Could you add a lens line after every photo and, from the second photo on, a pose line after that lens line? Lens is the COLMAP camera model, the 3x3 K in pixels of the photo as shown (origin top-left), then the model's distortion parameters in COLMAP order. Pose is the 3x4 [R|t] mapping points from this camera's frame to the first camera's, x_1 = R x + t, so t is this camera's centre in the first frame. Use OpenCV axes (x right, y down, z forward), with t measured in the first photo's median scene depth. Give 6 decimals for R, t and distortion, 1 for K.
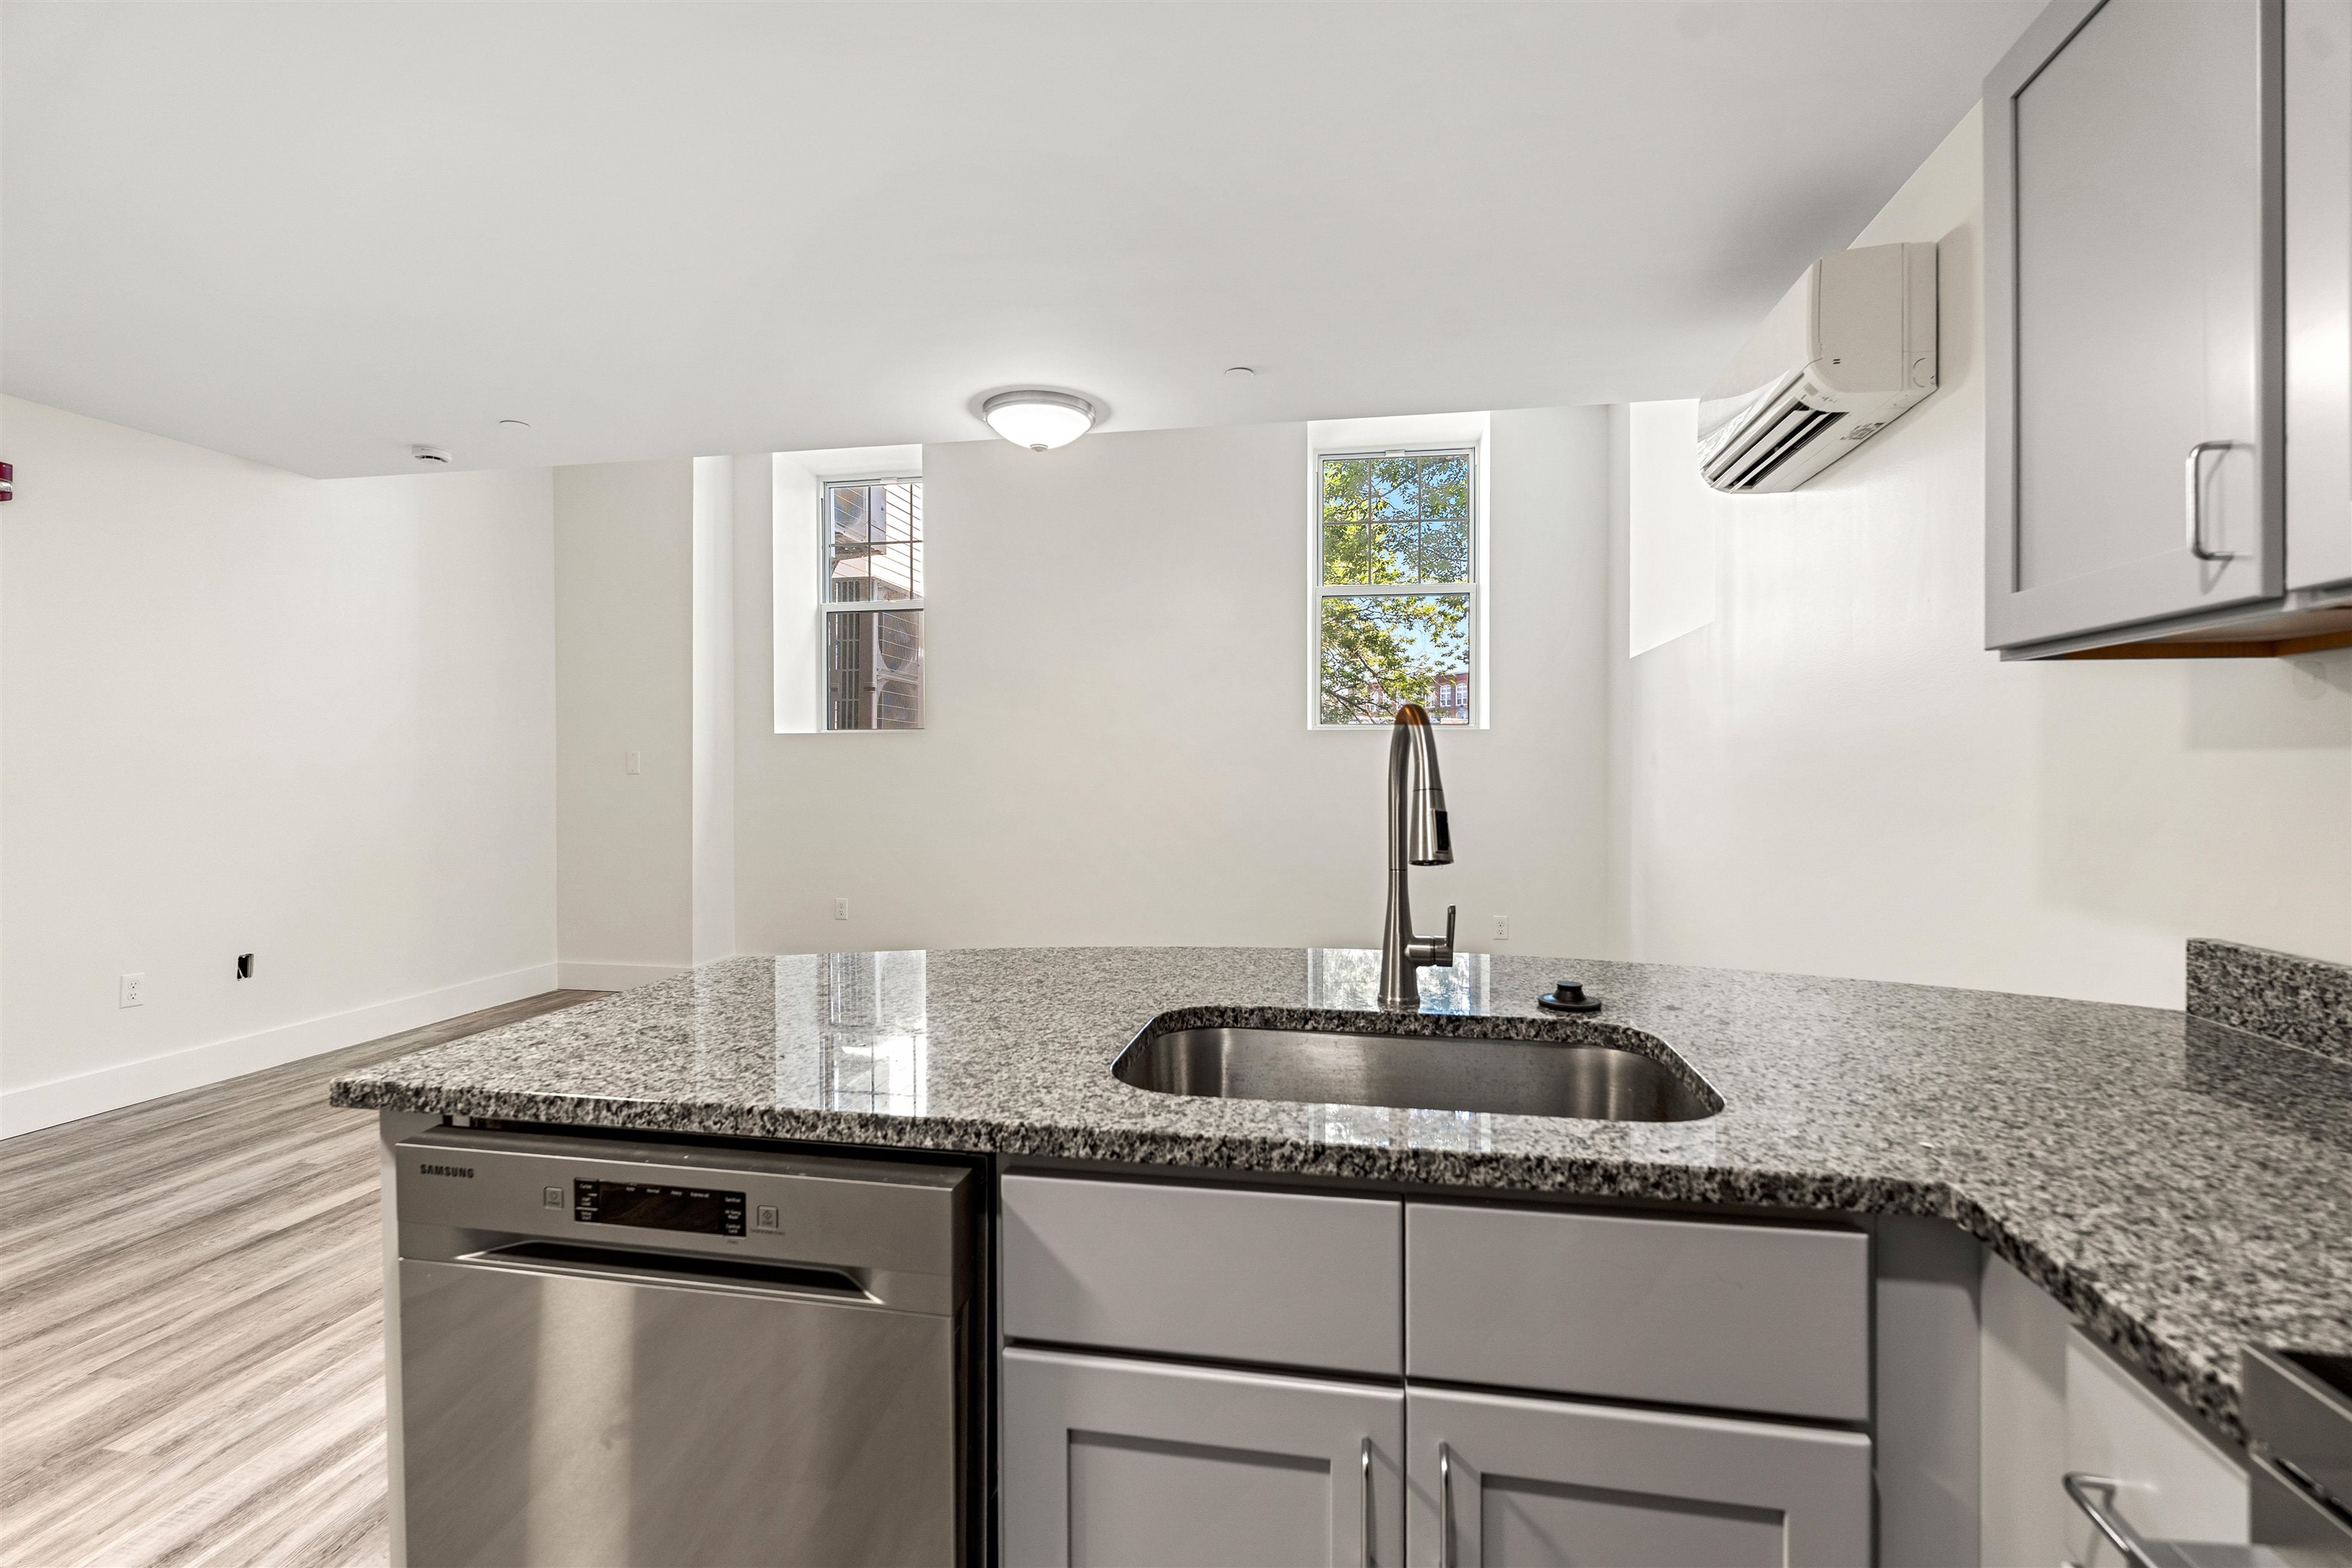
lens RADIAL K [[1048.7, 0, 1187.6], [0, 1048.7, 775.8], [0, 0, 1]] dist [0.004707, 0.000127]
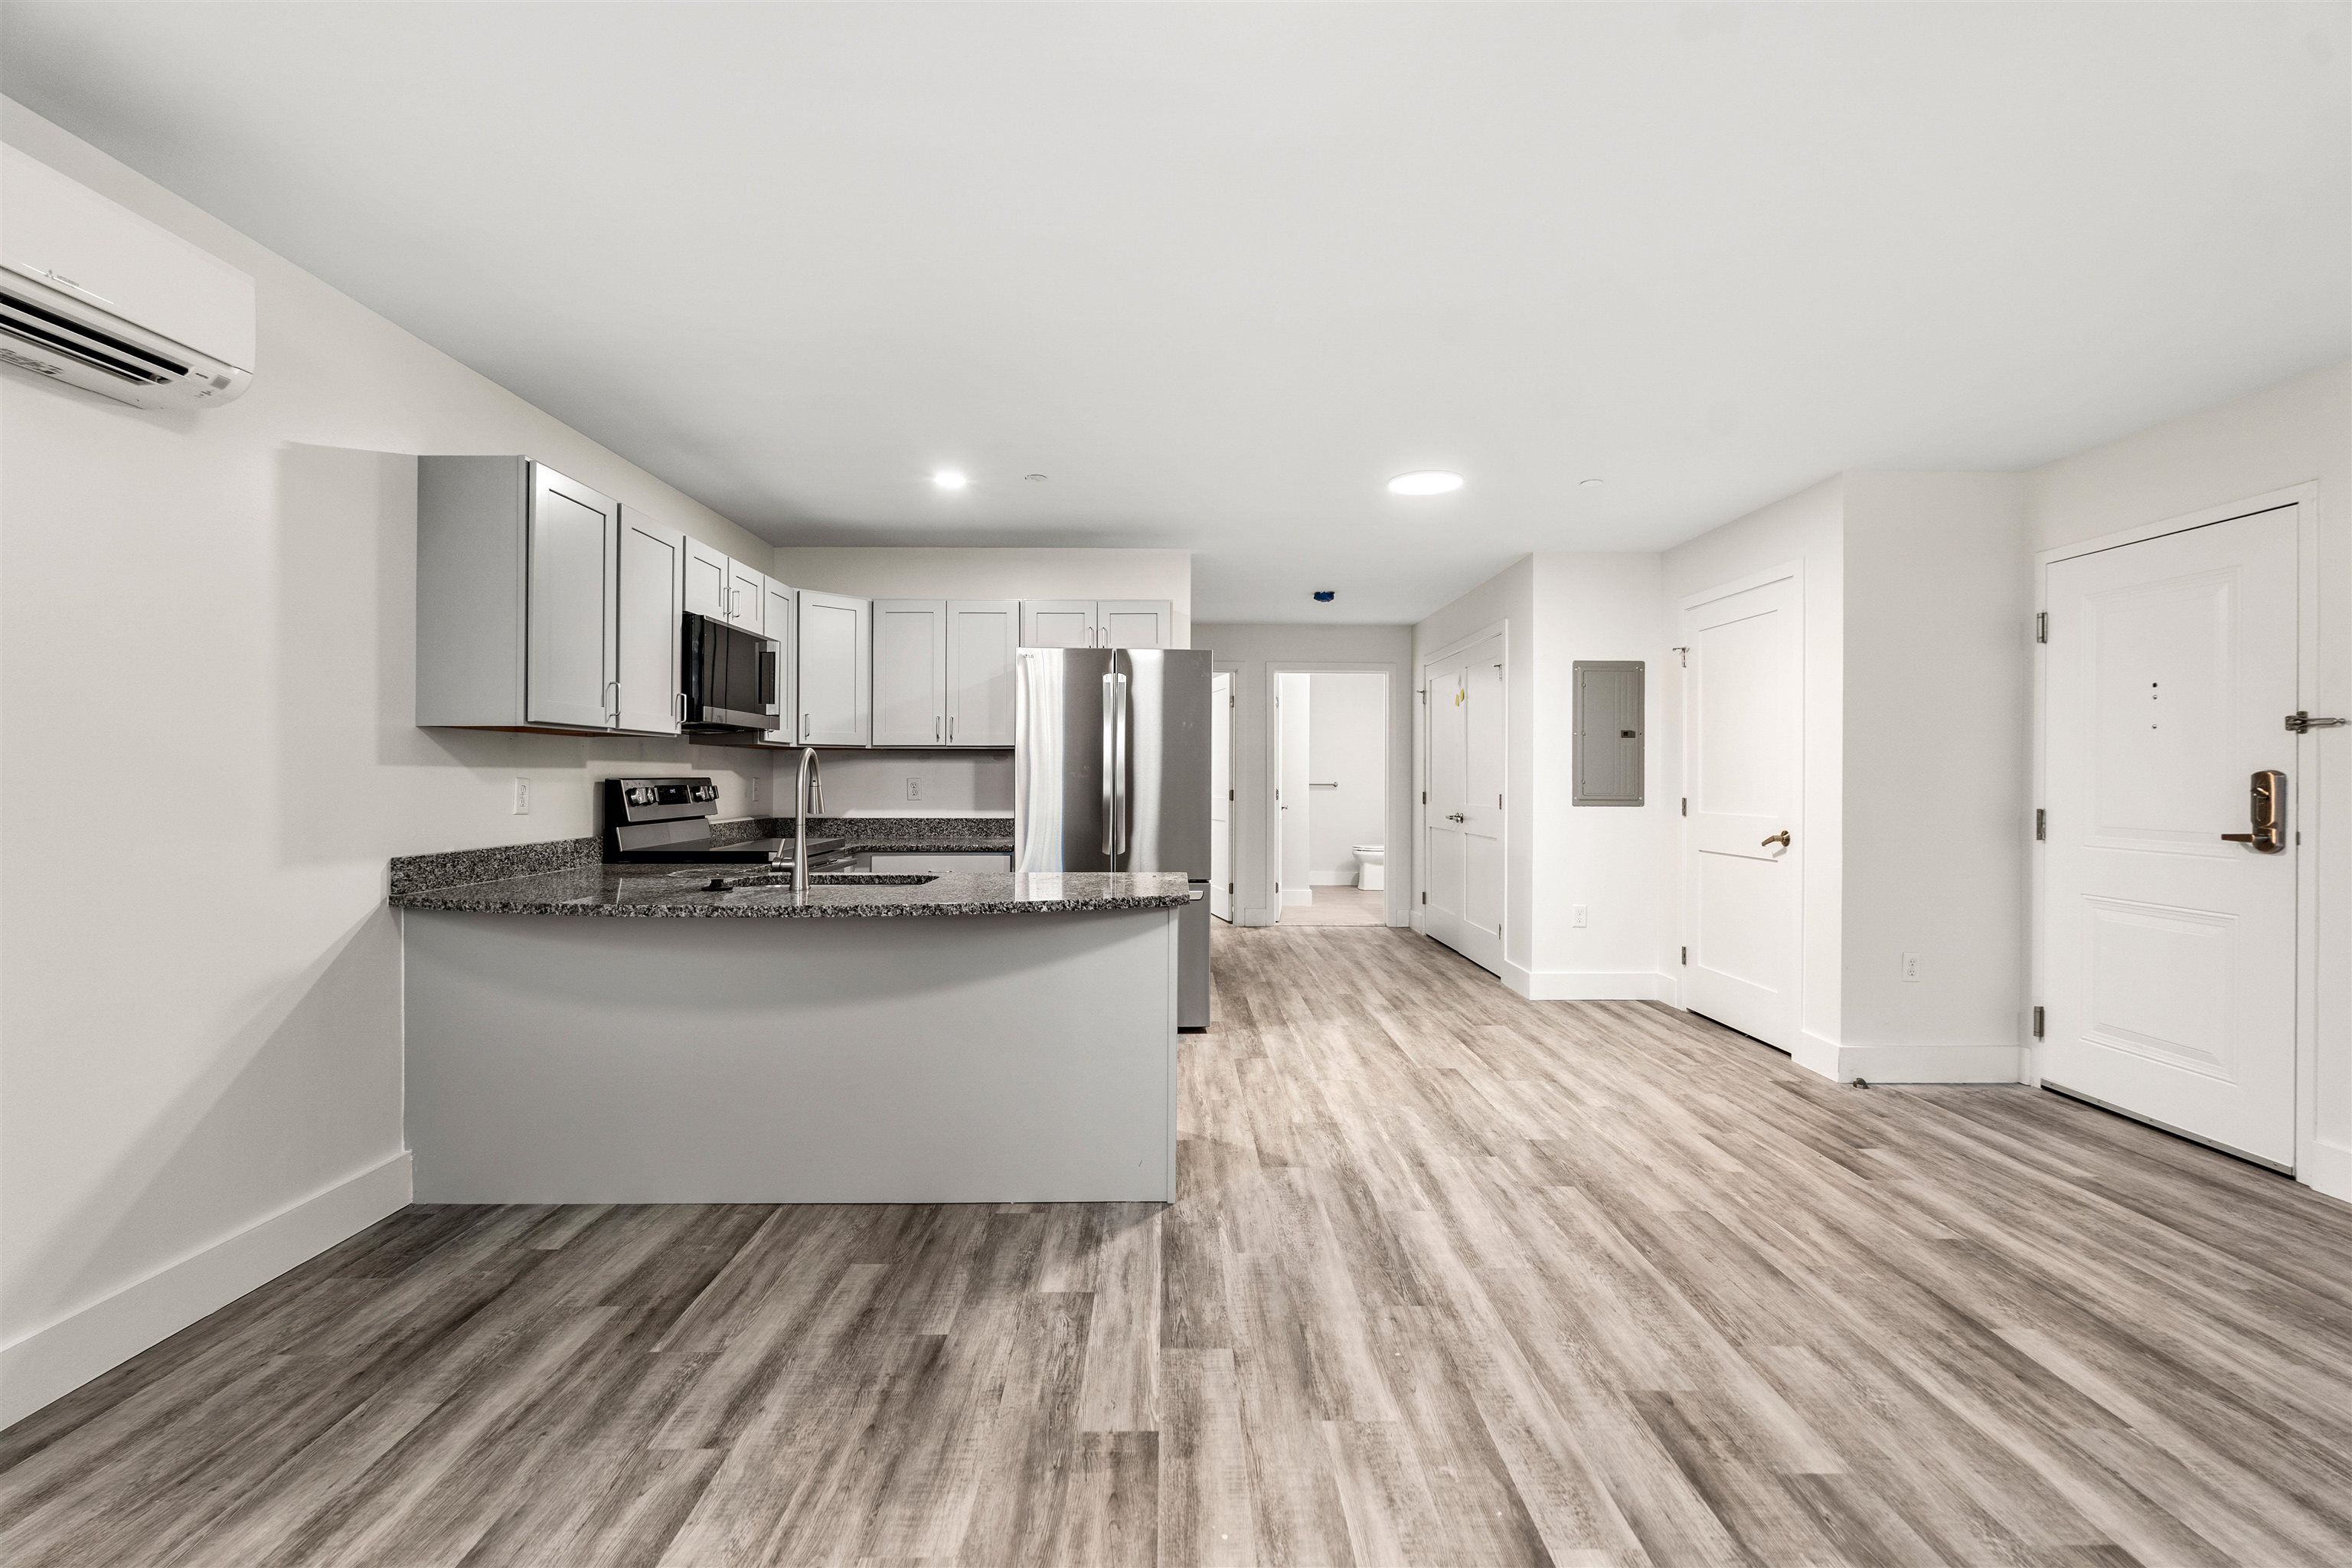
lens RADIAL K [[1041.9, 0, 1179.1], [0, 1041.9, 776.8], [0, 0, 1]] dist [-0.001438, -0.001035]
pose [[-0.981173, -0.000678, -0.193132, -0.067618], [-0.002900, 0.999933, 0.011220, -0.013868], [0.193111, 0.011569, -0.981109, 1.579483]]
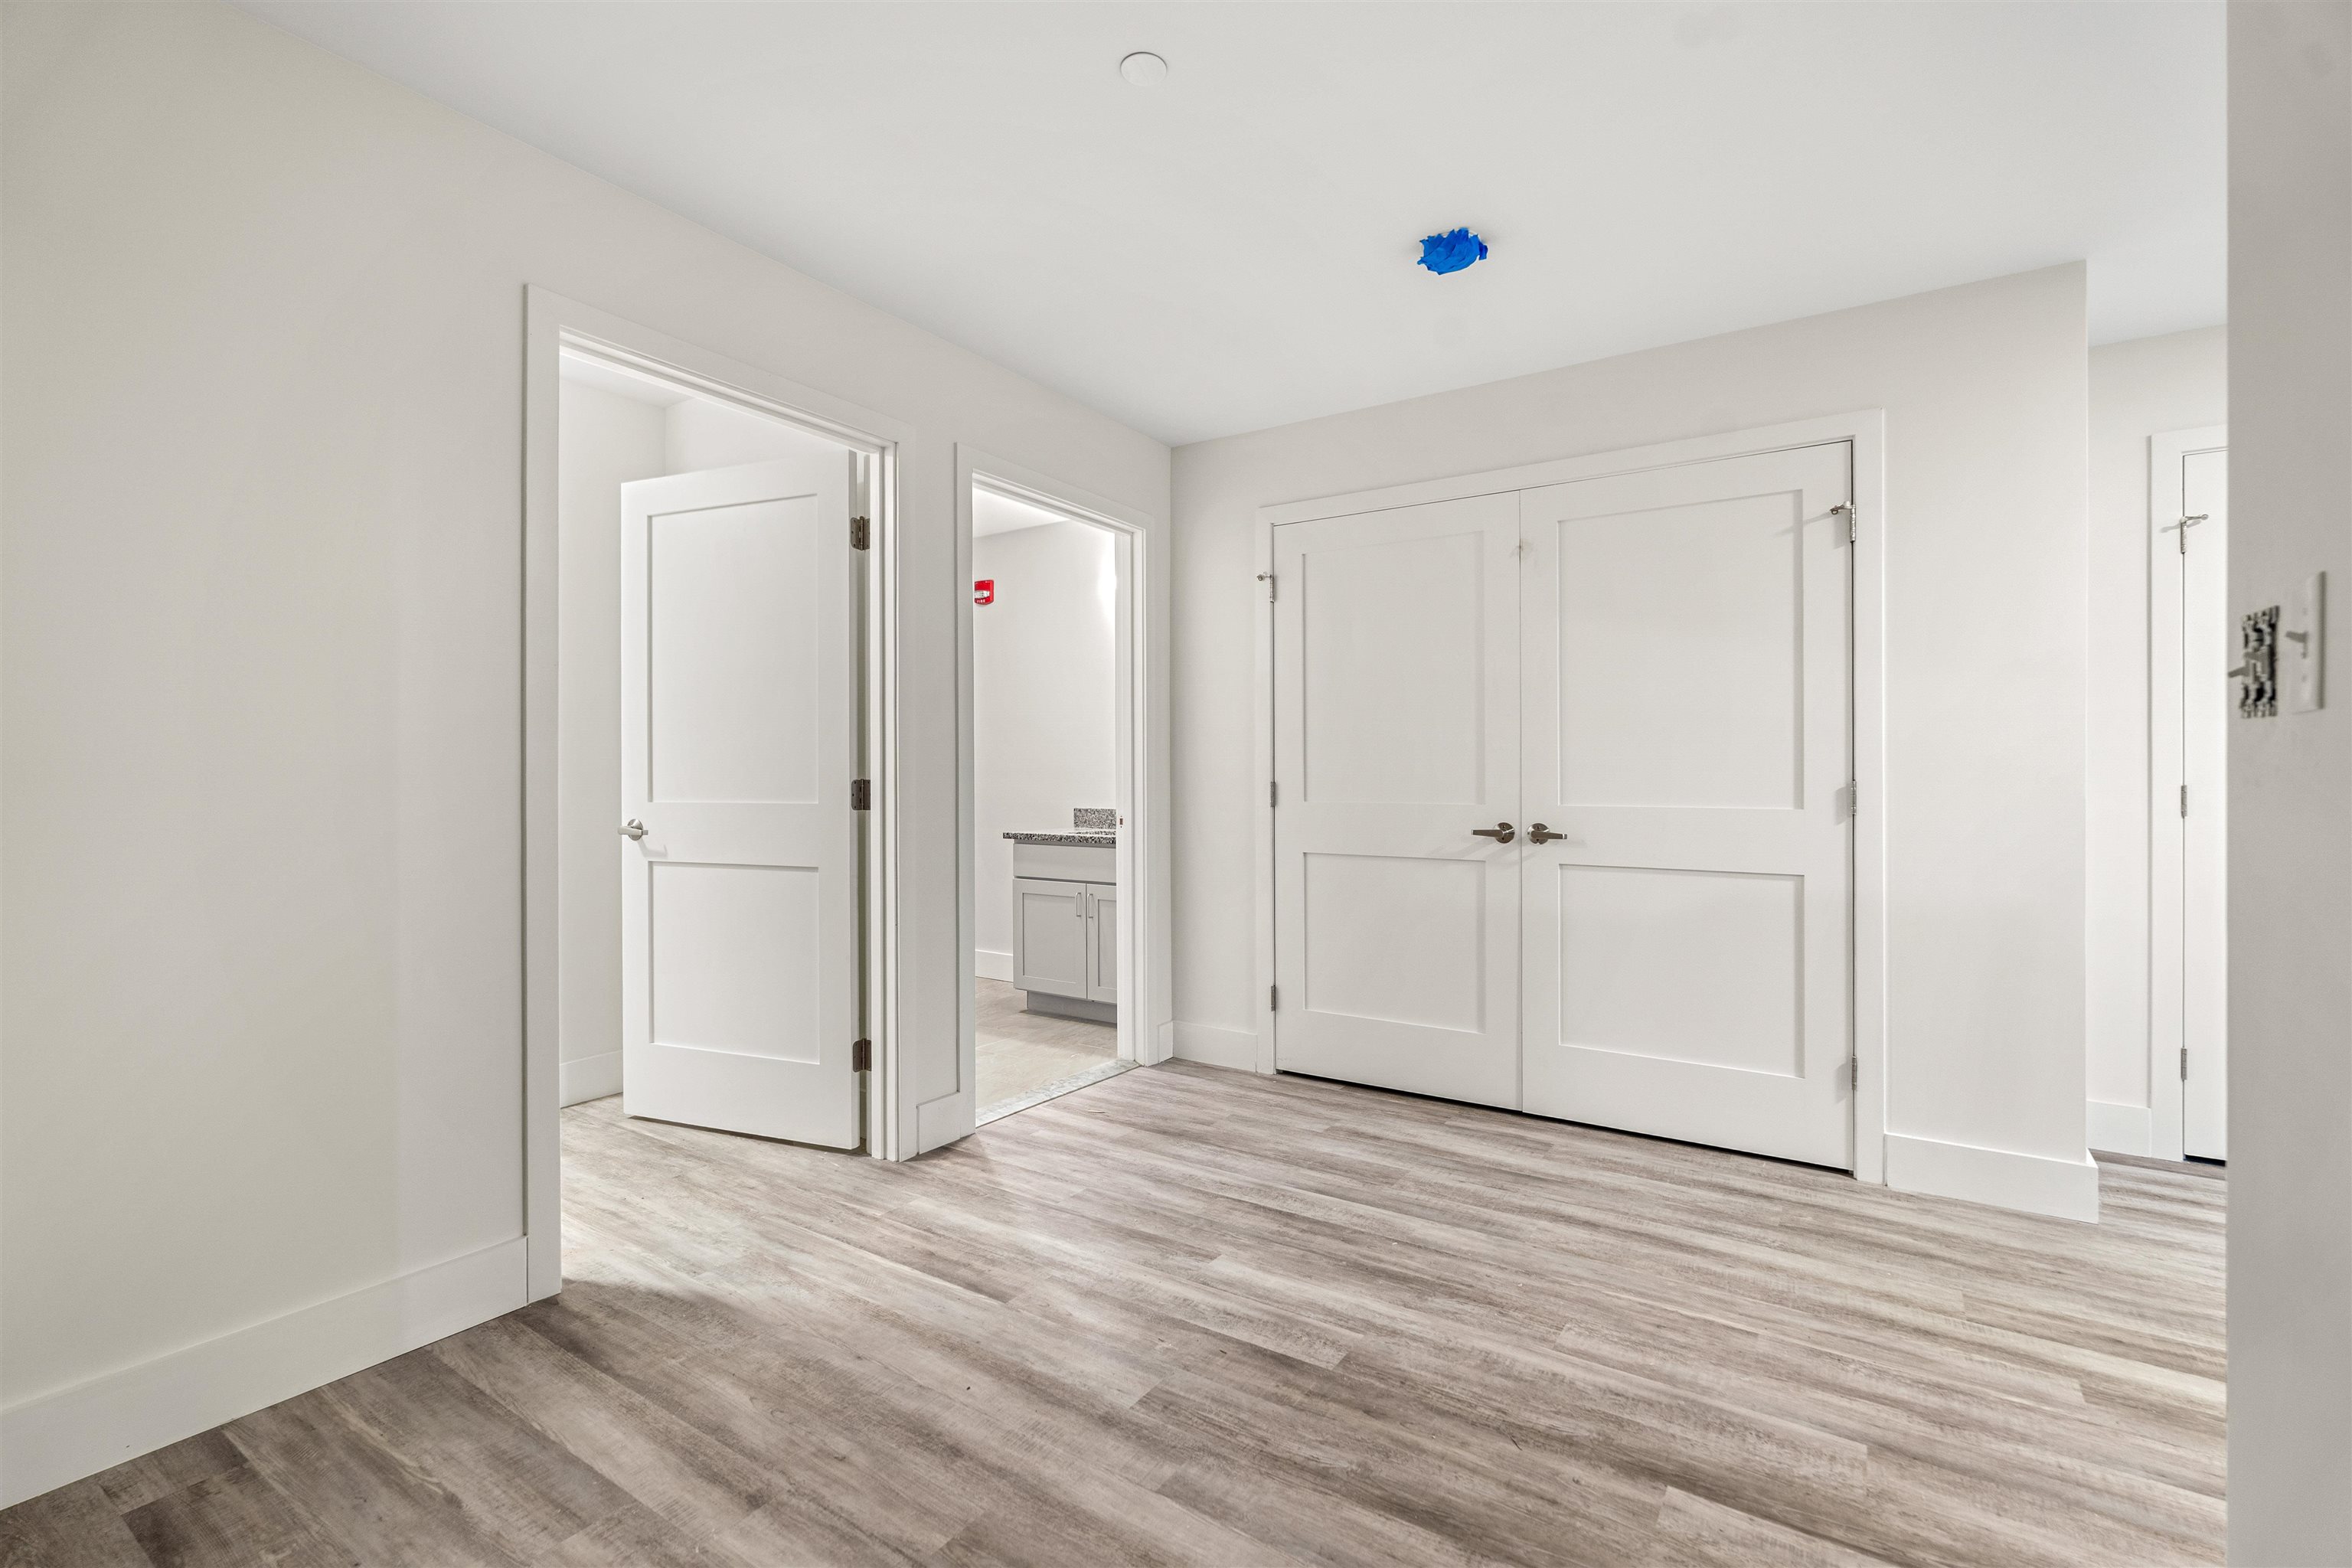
lens RADIAL K [[1041.9, 0, 1179.1], [0, 1041.9, 776.8], [0, 0, 1]] dist [-0.001438, -0.001035]
pose [[-0.394186, -0.000745, -0.919031, 0.052843], [-0.016282, 0.999848, 0.006172, 0.043596], [0.918887, 0.017396, -0.394138, -0.559091]]
